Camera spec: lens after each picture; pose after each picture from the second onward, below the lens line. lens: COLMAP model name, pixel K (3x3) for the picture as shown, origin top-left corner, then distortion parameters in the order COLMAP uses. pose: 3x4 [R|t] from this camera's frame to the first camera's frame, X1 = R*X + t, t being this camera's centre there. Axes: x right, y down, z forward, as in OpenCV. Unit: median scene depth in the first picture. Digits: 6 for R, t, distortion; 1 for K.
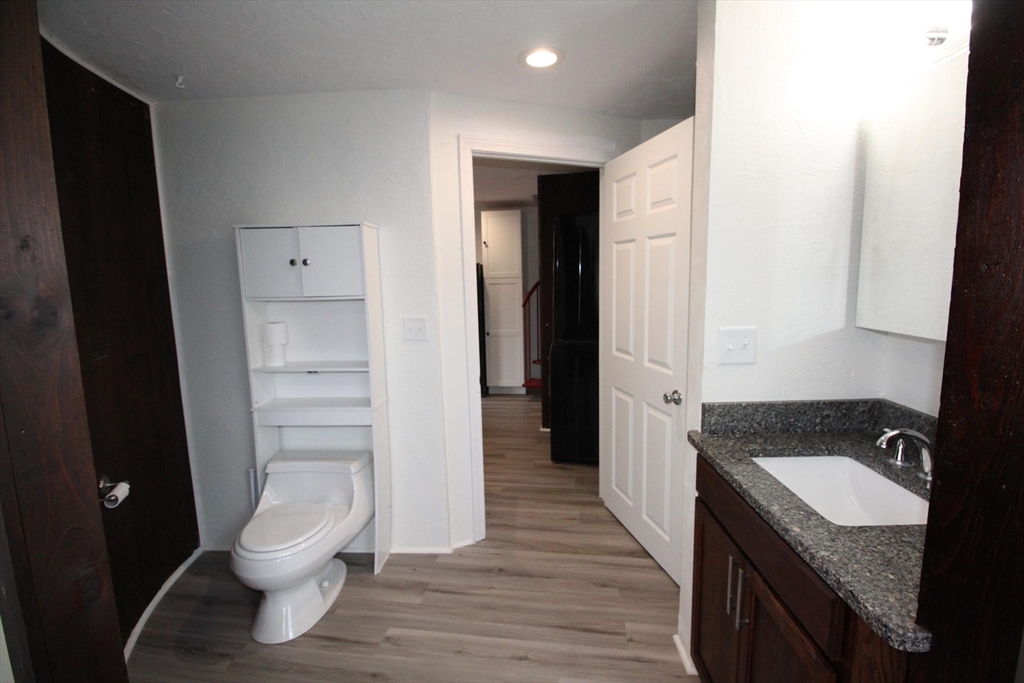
lens RADIAL K [[469.7, 0, 507.0], [0, 469.7, 343.8], [0, 0, 1]] dist [-0.000299, -0.015883]
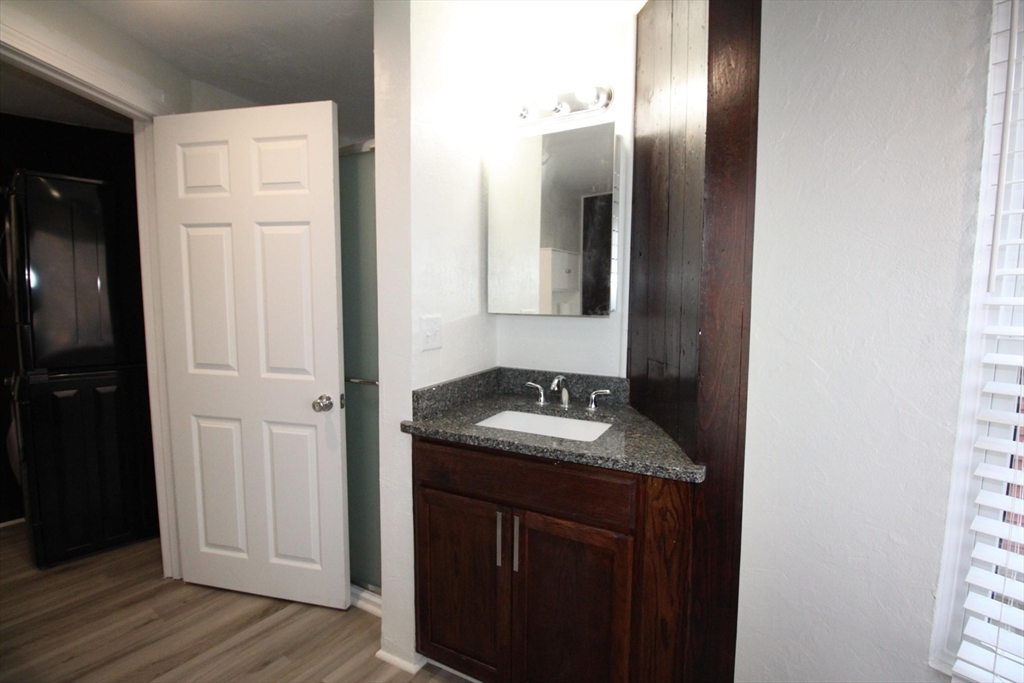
lens RADIAL K [[469.7, 0, 507.0], [0, 469.7, 343.8], [0, 0, 1]] dist [-0.000299, -0.015883]
pose [[0.418692, -0.060435, 0.906115, -0.291103], [0.107726, 0.994043, 0.016522, 0.021887], [-0.901716, 0.090694, 0.422708, 0.273398]]
